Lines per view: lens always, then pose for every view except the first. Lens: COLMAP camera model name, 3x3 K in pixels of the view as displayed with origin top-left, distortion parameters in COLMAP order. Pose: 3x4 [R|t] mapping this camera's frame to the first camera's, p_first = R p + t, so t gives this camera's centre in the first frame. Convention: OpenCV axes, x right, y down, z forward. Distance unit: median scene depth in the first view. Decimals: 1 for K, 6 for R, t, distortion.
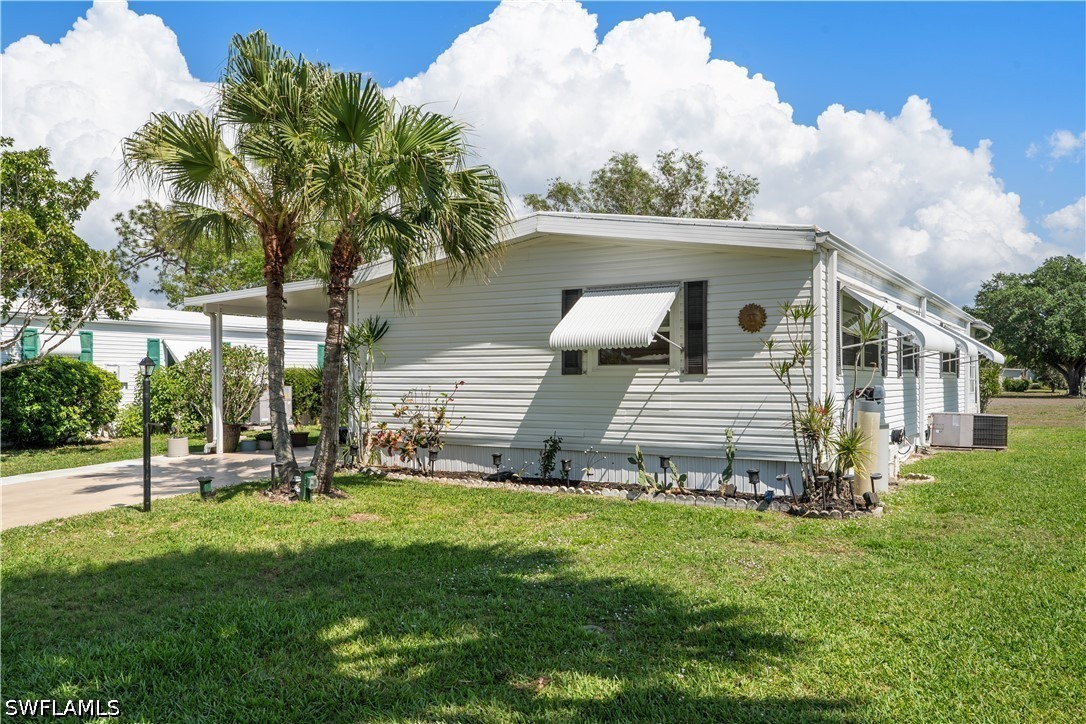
lens RADIAL K [[851.5, 0, 527.1], [0, 851.5, 362.7], [0, 0, 1]] dist [0.003660, 0.000696]
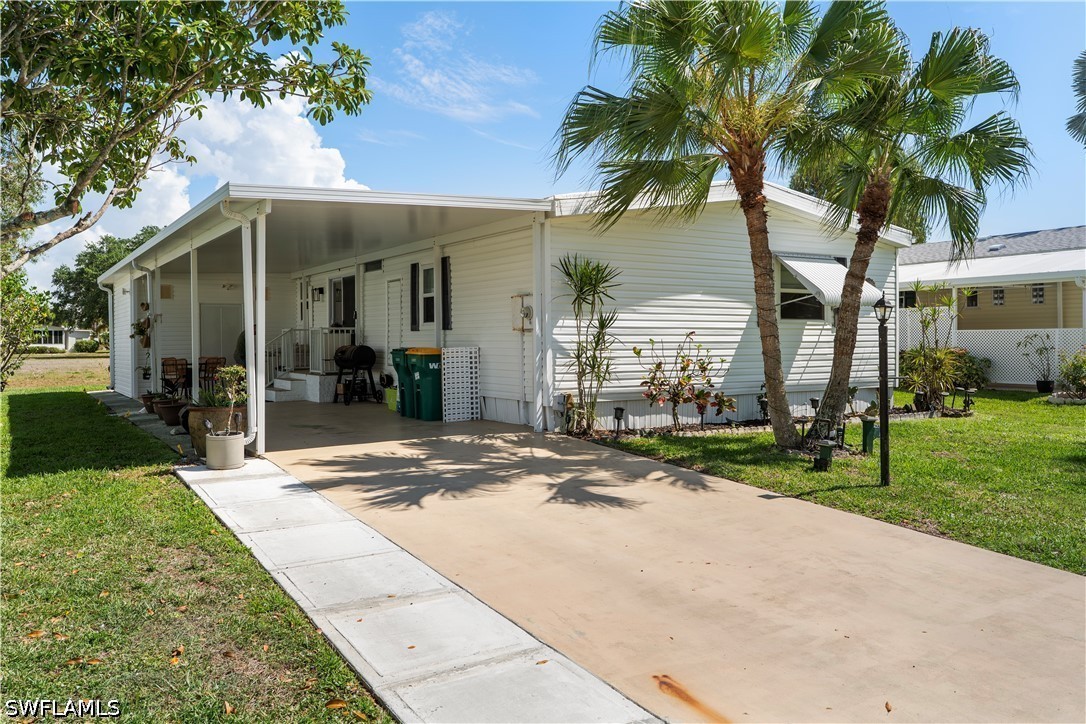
lens RADIAL K [[851.5, 0, 527.1], [0, 851.5, 362.7], [0, 0, 1]] dist [0.003660, 0.000696]
pose [[0.433655, -0.026153, 0.900700, -1.151566], [-0.014007, 0.999262, 0.035759, 0.026626], [-0.900970, -0.028124, 0.432968, 0.819620]]
